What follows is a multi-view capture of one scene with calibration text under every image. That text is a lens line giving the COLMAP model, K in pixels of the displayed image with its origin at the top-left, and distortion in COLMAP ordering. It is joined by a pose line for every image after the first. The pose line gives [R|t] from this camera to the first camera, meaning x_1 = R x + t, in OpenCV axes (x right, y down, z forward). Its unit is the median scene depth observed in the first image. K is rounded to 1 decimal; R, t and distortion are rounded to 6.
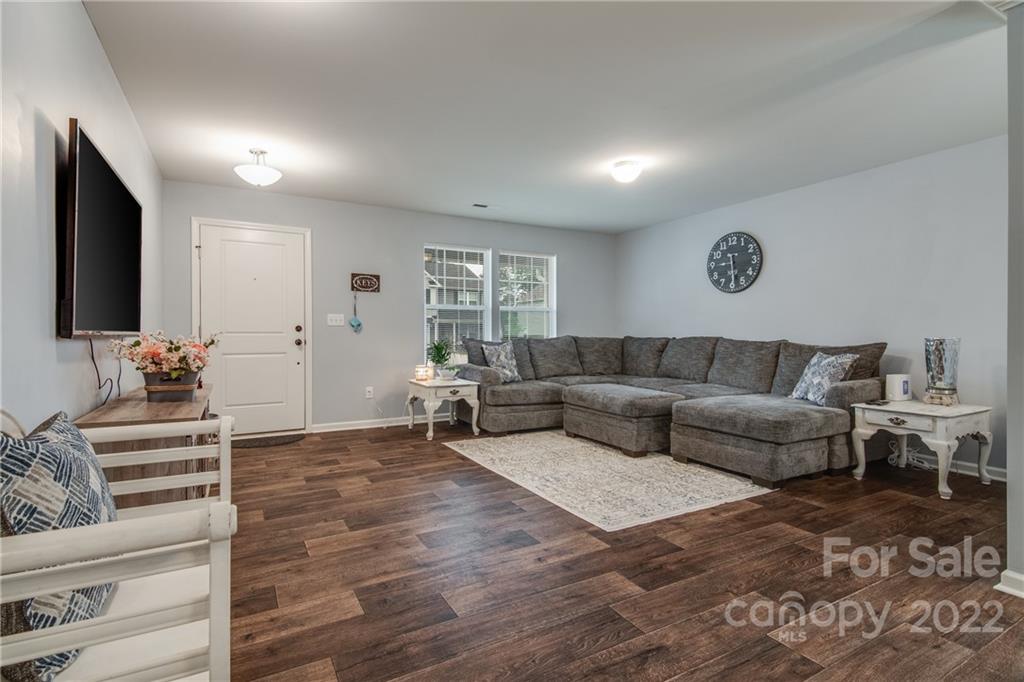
lens RADIAL K [[490.2, 0, 487.3], [0, 490.2, 314.6], [0, 0, 1]] dist [0.009058, -0.009901]
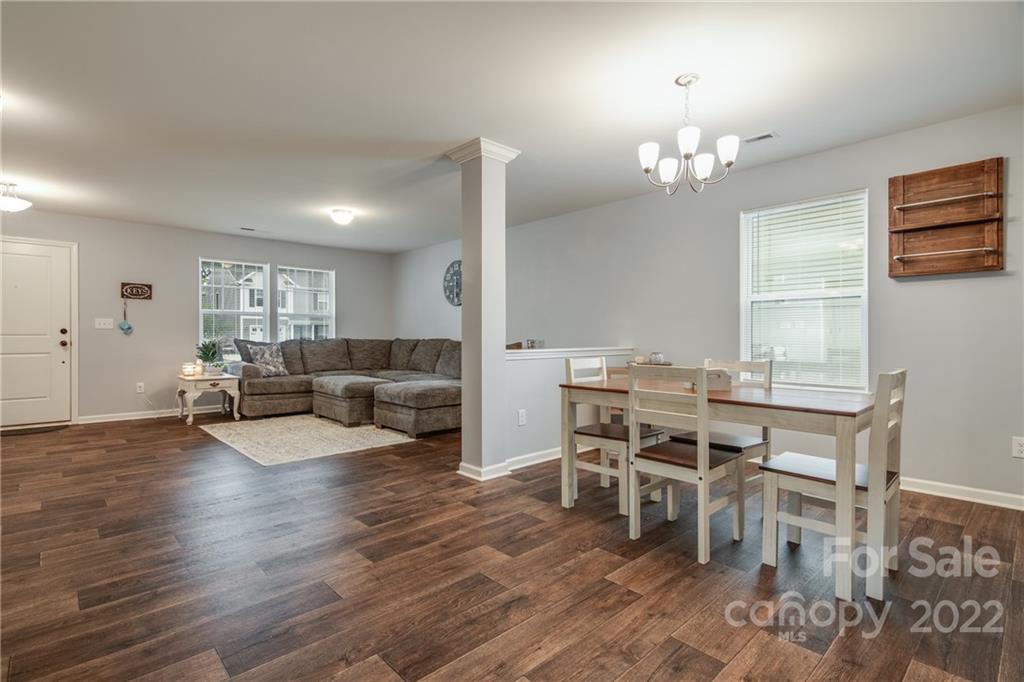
lens RADIAL K [[490.2, 0, 495.1], [0, 490.2, 315.5], [0, 0, 1]] dist [0.009058, -0.009901]
pose [[0.965002, 0.012300, 0.261953, 0.266568], [-0.011164, 0.999921, -0.005823, -0.011677], [-0.262004, 0.002695, 0.965063, -0.331229]]
